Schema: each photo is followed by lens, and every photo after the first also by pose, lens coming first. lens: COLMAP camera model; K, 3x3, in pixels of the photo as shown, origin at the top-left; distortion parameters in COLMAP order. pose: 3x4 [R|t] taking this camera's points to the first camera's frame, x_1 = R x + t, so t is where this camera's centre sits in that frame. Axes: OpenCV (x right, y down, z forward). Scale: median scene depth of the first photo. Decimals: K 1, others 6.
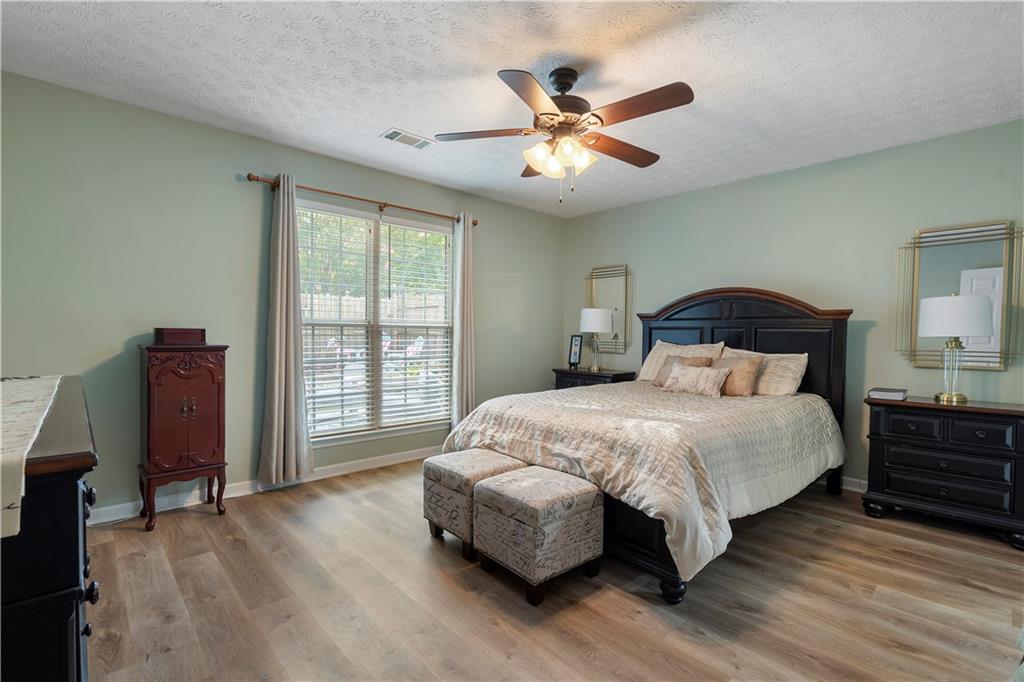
lens RADIAL K [[479.8, 0, 507.6], [0, 479.8, 334.6], [0, 0, 1]] dist [-0.000064, 0.000359]
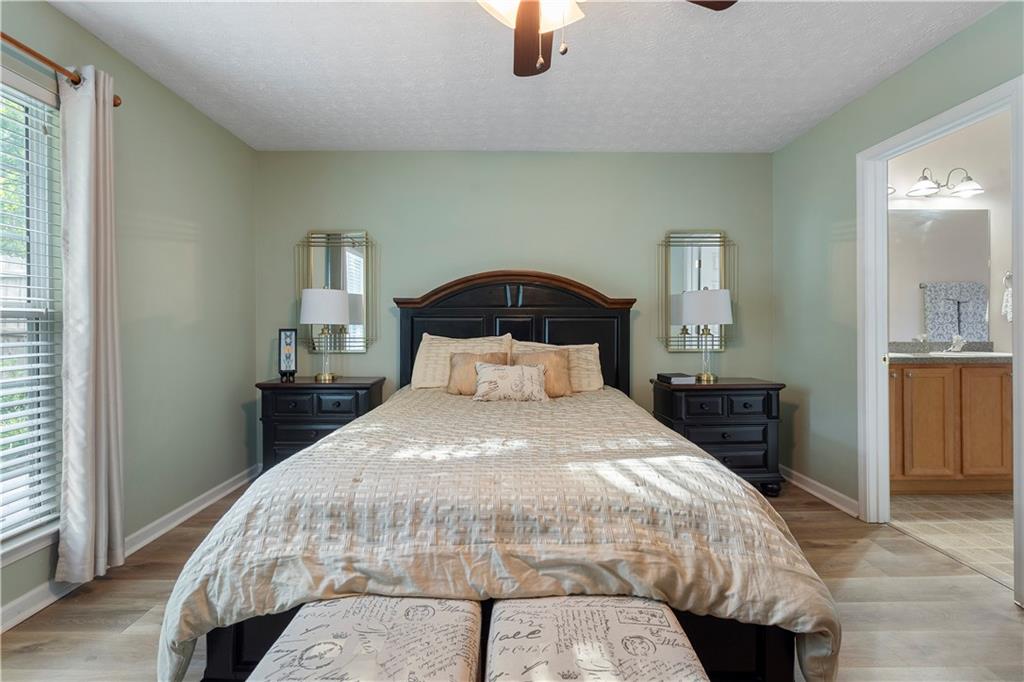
lens RADIAL K [[481.3, 0, 510.4], [0, 481.3, 320.9], [0, 0, 1]] dist [-0.000375, 0.001405]
pose [[0.665085, -0.001987, 0.746765, -0.242627], [0.011778, 0.999900, -0.007830, -0.000960], [-0.746675, 0.014003, 0.665042, 0.555937]]
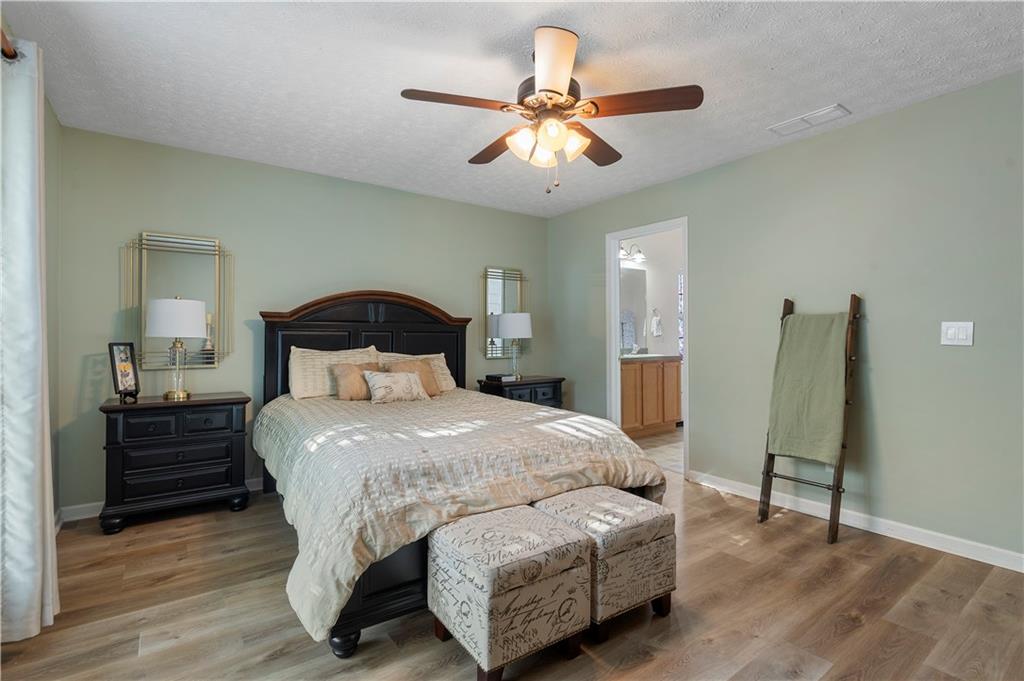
lens RADIAL K [[485.8, 0, 524.0], [0, 485.8, 322.6], [0, 0, 1]] dist [-0.001278, -0.000168]
pose [[0.094854, 0.019766, 0.995295, -0.642486], [0.006259, 0.999771, -0.020451, -0.012808], [-0.995472, 0.008170, 0.094708, 0.780687]]
